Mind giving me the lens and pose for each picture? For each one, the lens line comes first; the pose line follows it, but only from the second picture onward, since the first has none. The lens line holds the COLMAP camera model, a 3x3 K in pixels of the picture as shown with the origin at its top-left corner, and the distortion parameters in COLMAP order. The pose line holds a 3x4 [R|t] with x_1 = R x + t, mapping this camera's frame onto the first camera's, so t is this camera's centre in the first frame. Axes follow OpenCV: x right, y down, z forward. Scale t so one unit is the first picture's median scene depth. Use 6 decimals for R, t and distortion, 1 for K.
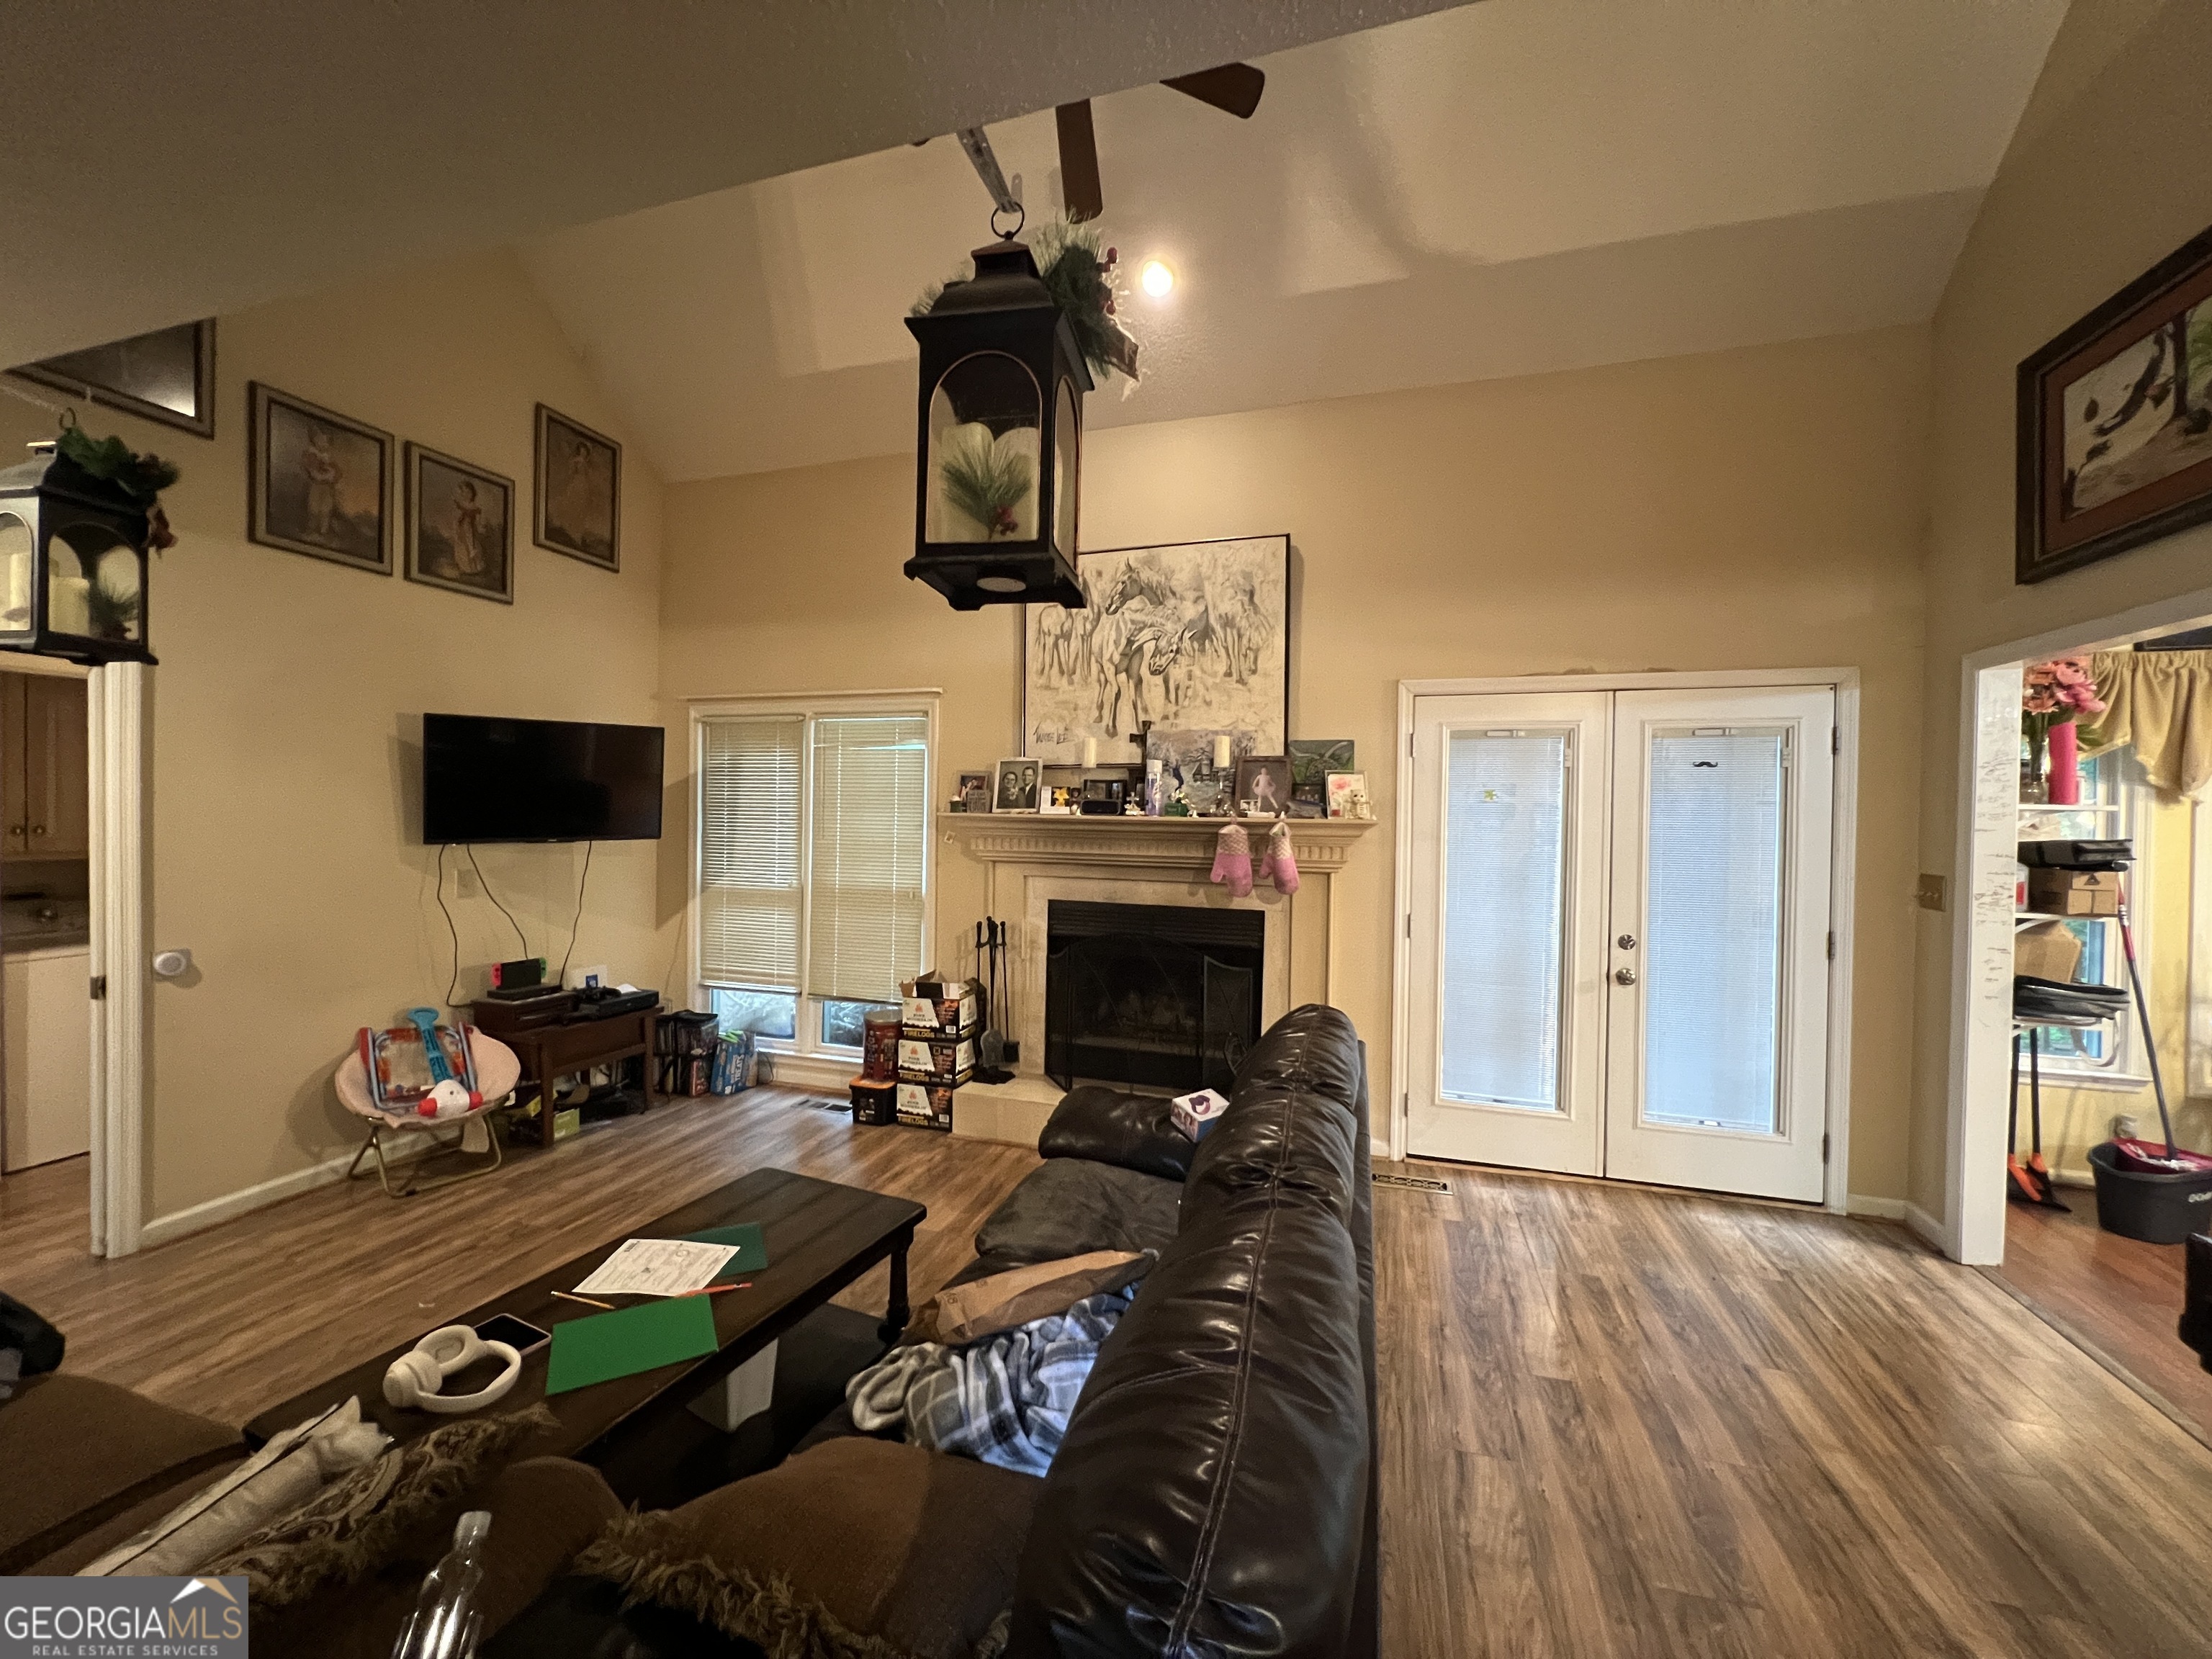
lens RADIAL K [[885.1, 0, 1103.3], [0, 885.1, 824.0], [0, 0, 1]] dist [0.000270, 0.000436]
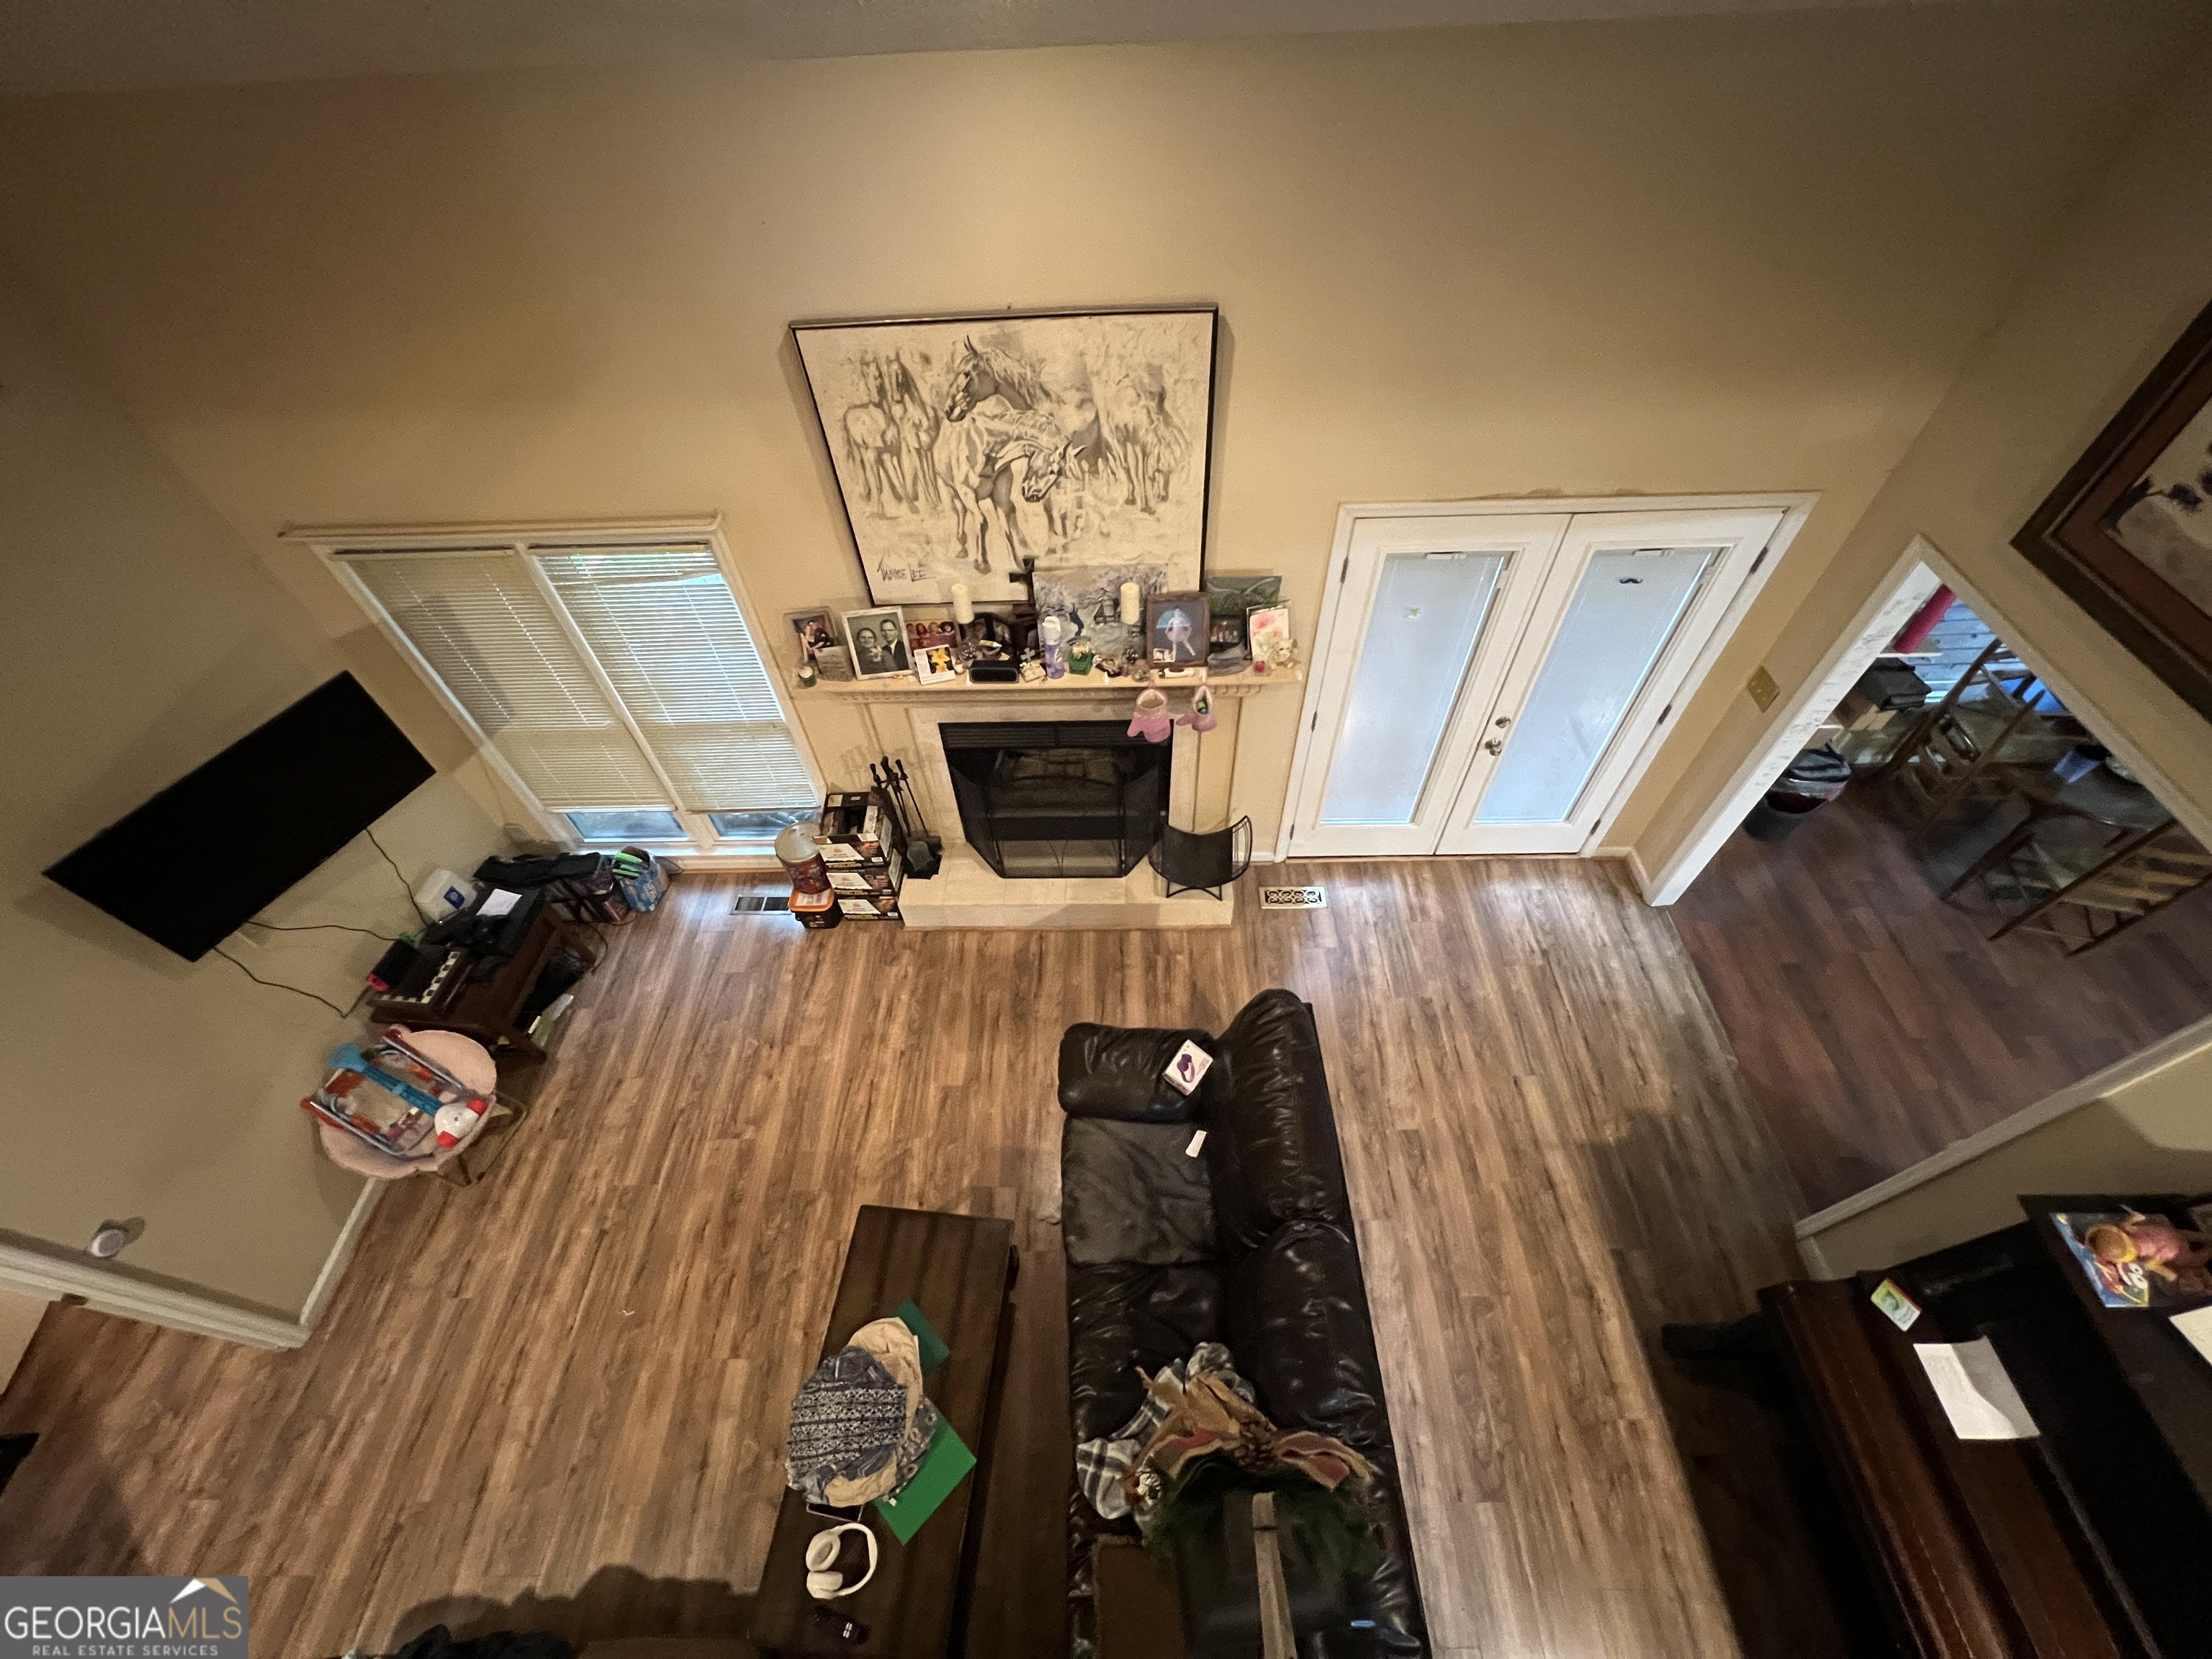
lens RADIAL K [[885.1, 0, 1105.6], [0, 885.1, 835.5], [0, 0, 1]] dist [0.000270, 0.000436]
pose [[0.954928, -0.257650, 0.147405, -0.066378], [0.054590, 0.640548, 0.765975, -0.570874], [-0.291773, -0.723405, 0.625743, 0.319044]]
